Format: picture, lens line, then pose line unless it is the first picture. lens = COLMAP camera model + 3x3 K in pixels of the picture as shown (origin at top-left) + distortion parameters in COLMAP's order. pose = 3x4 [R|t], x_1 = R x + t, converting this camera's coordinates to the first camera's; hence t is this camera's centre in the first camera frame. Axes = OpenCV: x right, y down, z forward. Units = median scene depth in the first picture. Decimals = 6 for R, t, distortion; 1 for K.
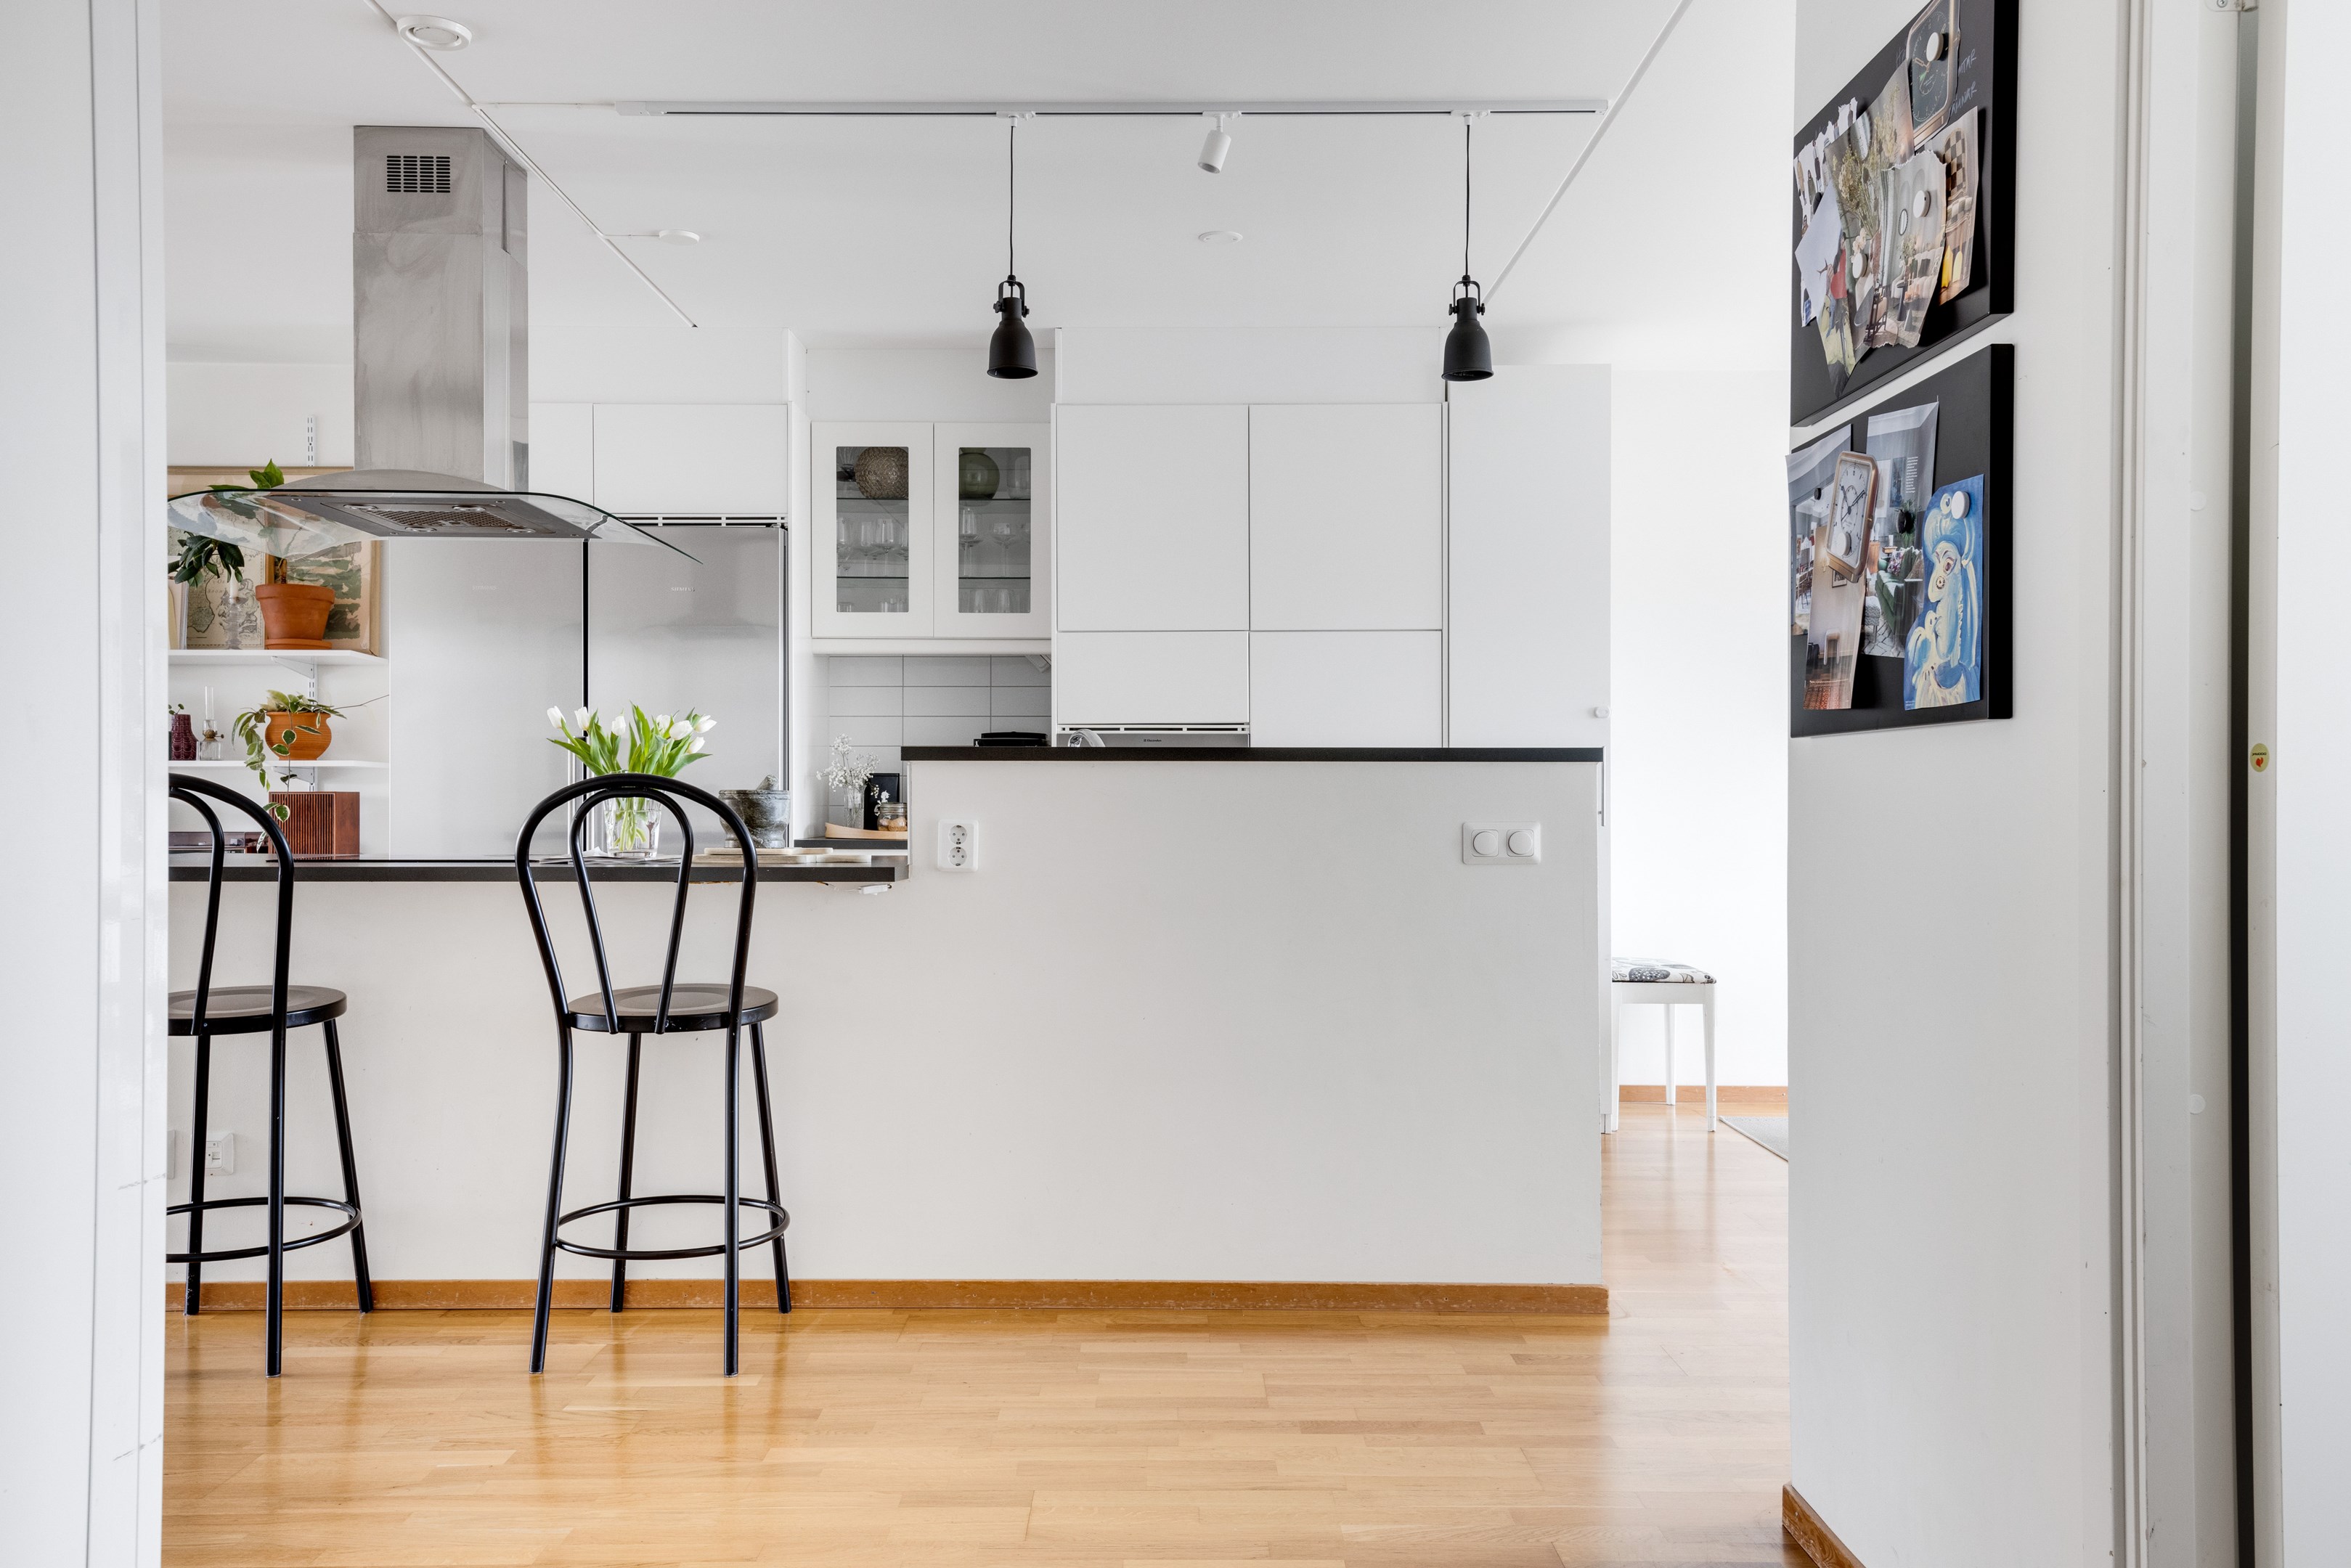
lens RADIAL K [[1850.0, 0, 1171.7], [0, 1850.0, 776.4], [0, 0, 1]] dist [0.004620, 0.000614]
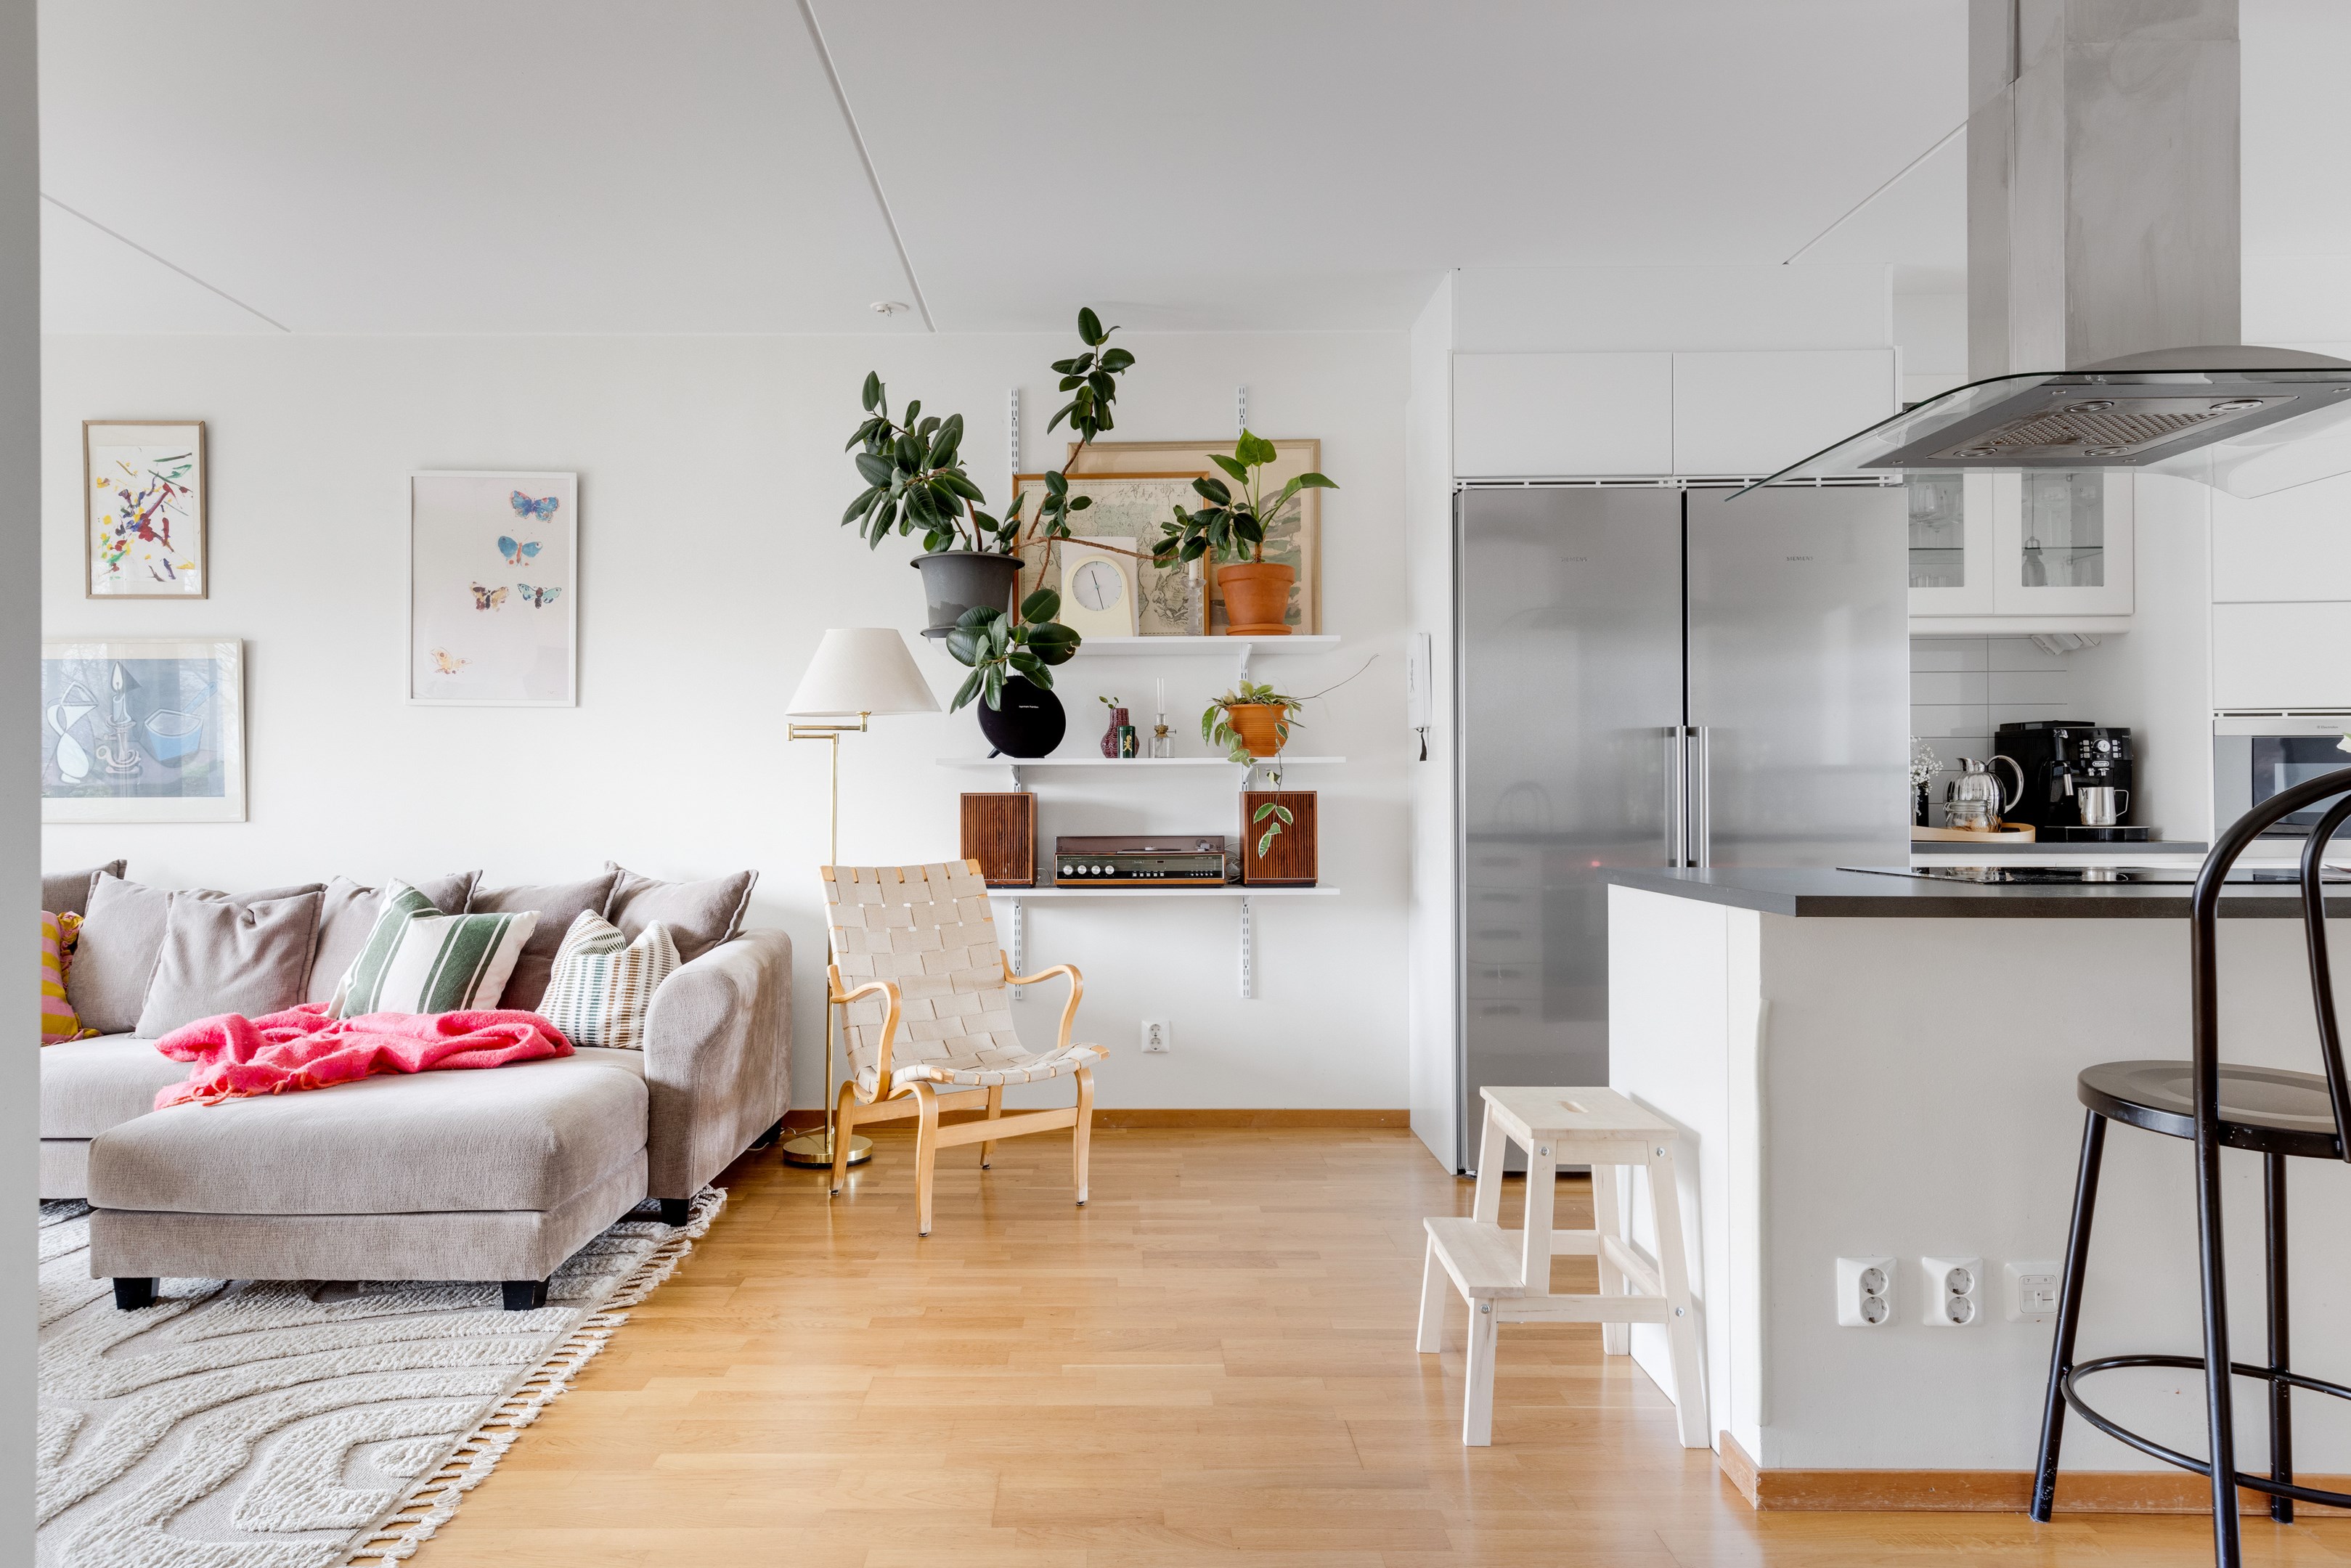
lens RADIAL K [[1548.2, 0, 1063.5], [0, 1548.2, 766.7], [0, 0, 1]] dist [0.030906, -0.014242]
pose [[0.998750, -0.004812, -0.049759, -0.533957], [0.004303, 0.999937, -0.010321, 0.003537], [0.049806, 0.010094, 0.998708, 0.230624]]
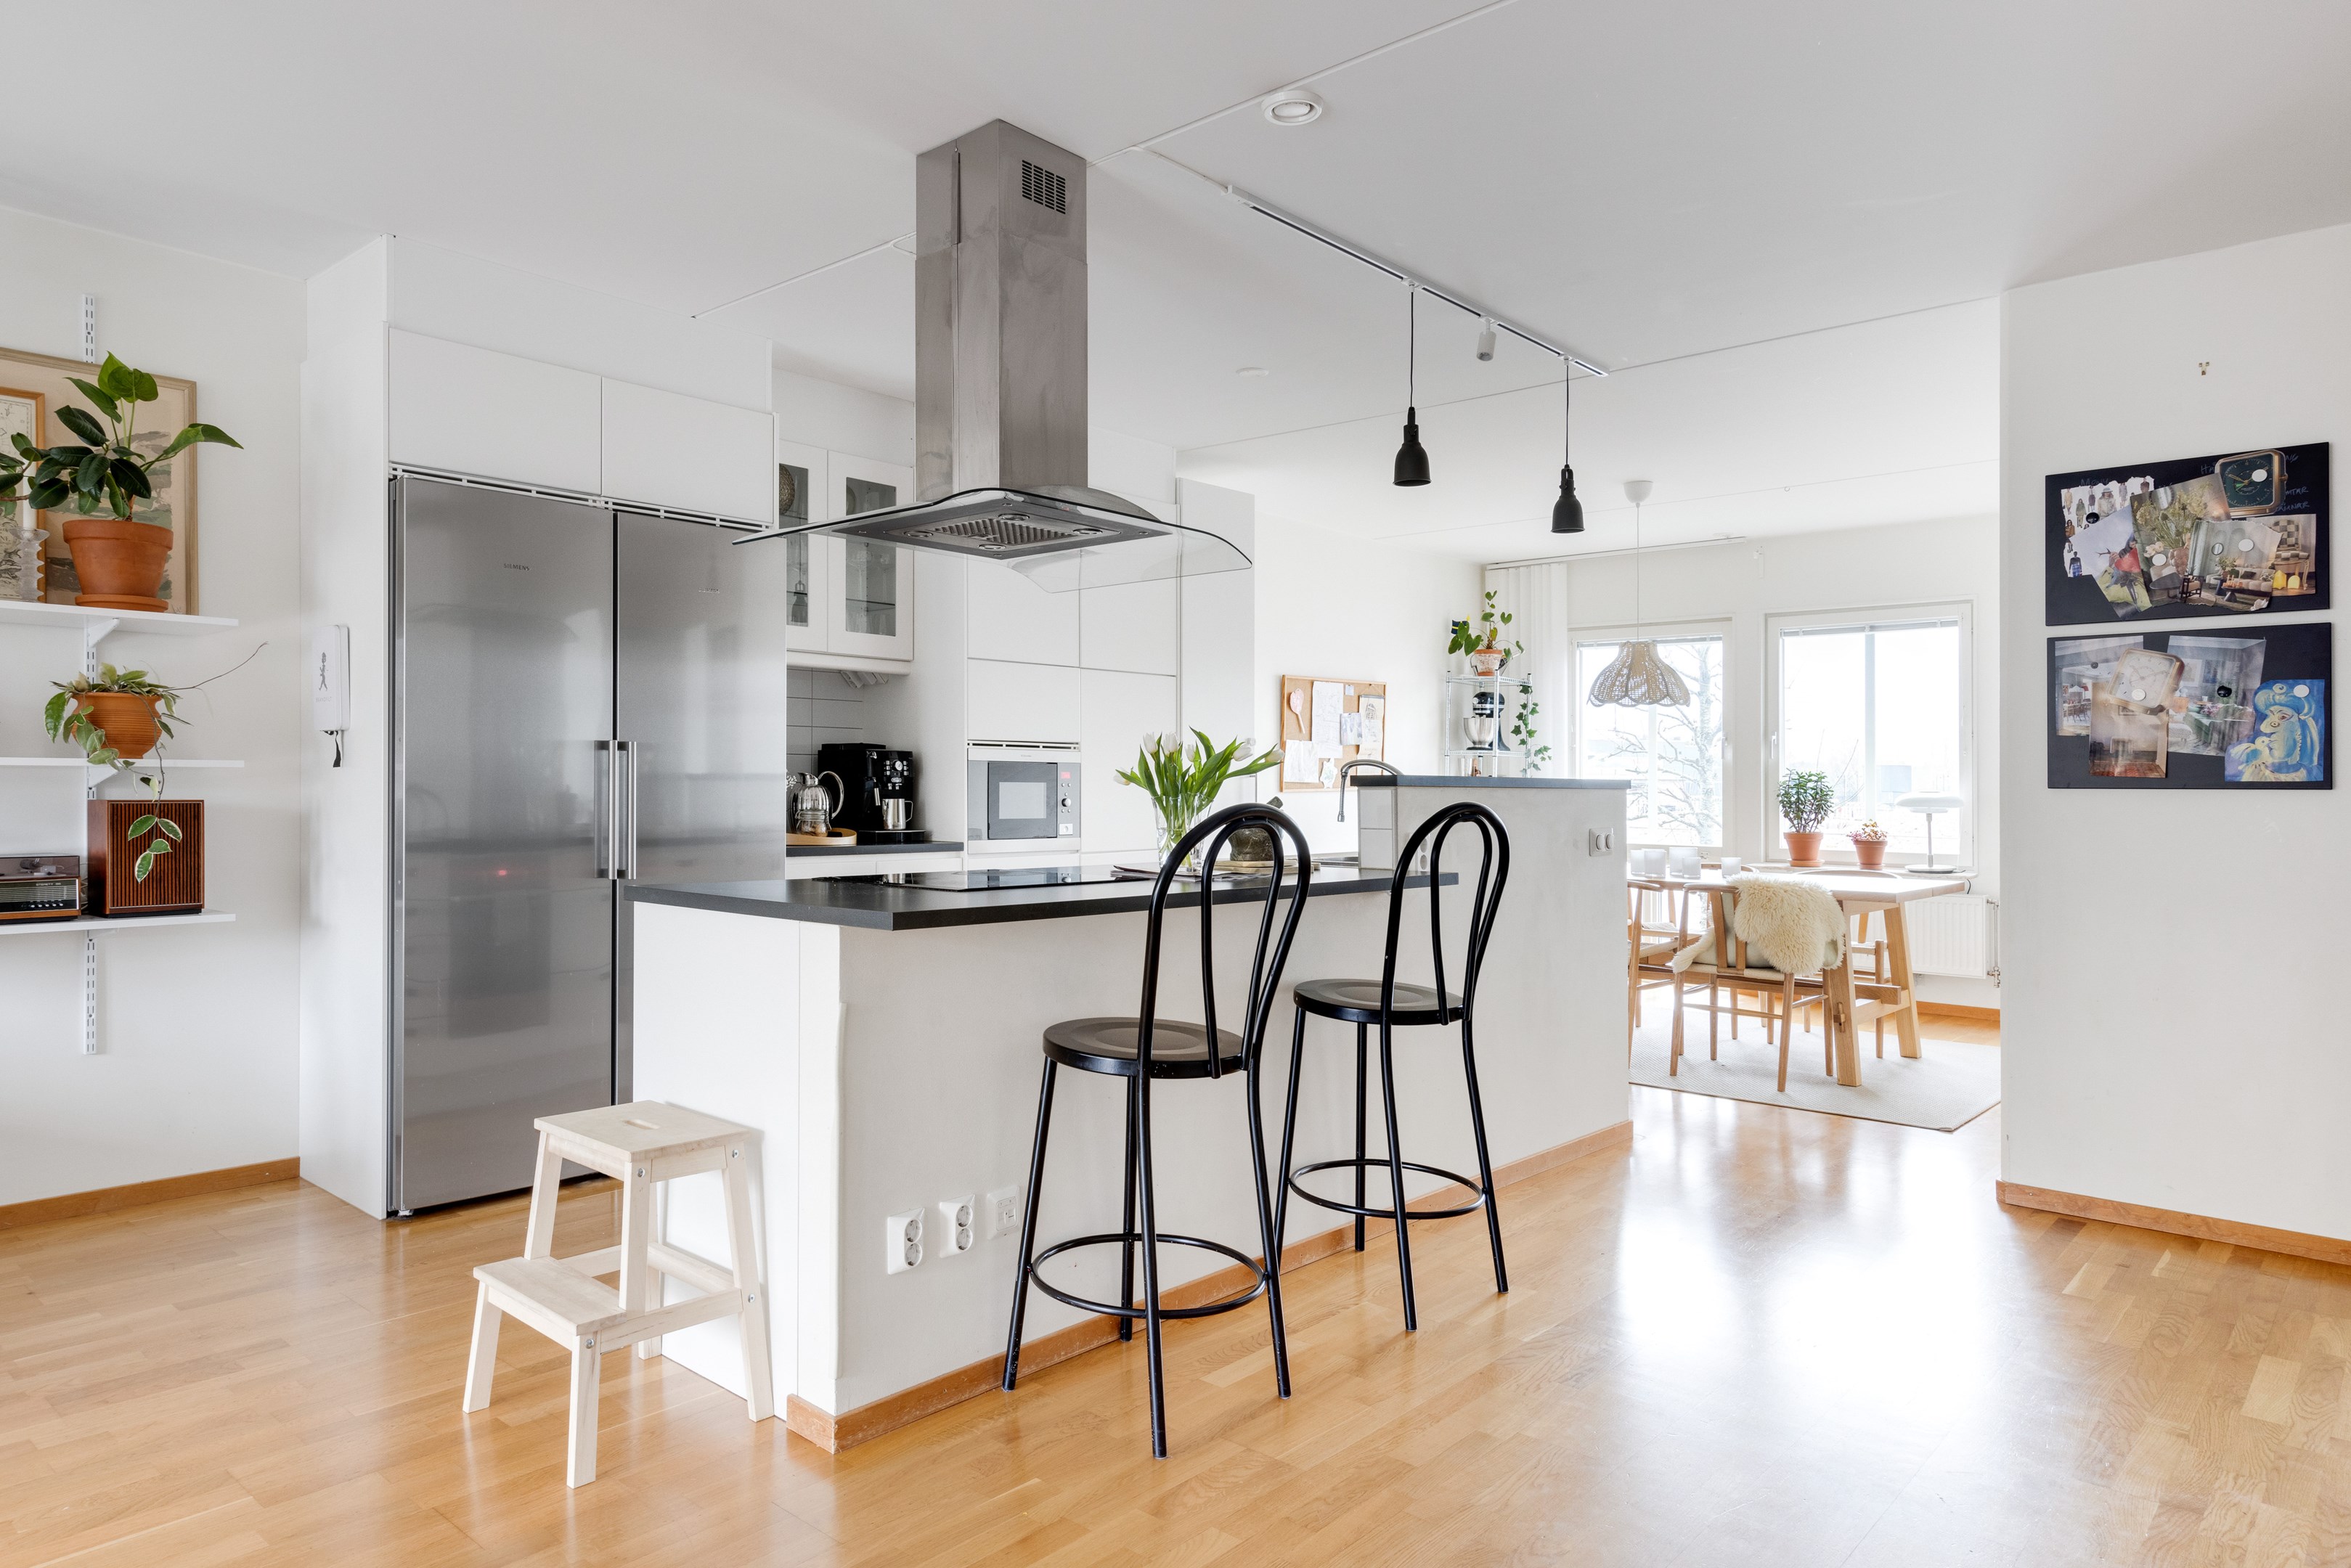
lens RADIAL K [[1544.8, 0, 1151.9], [0, 1544.8, 743.4], [0, 0, 1]] dist [-0.010572, 0.000401]
pose [[0.676119, 0.027620, 0.736275, -0.648609], [-0.017550, 0.999617, -0.021383, -0.007929], [-0.736584, 0.001536, 0.676345, 0.269371]]
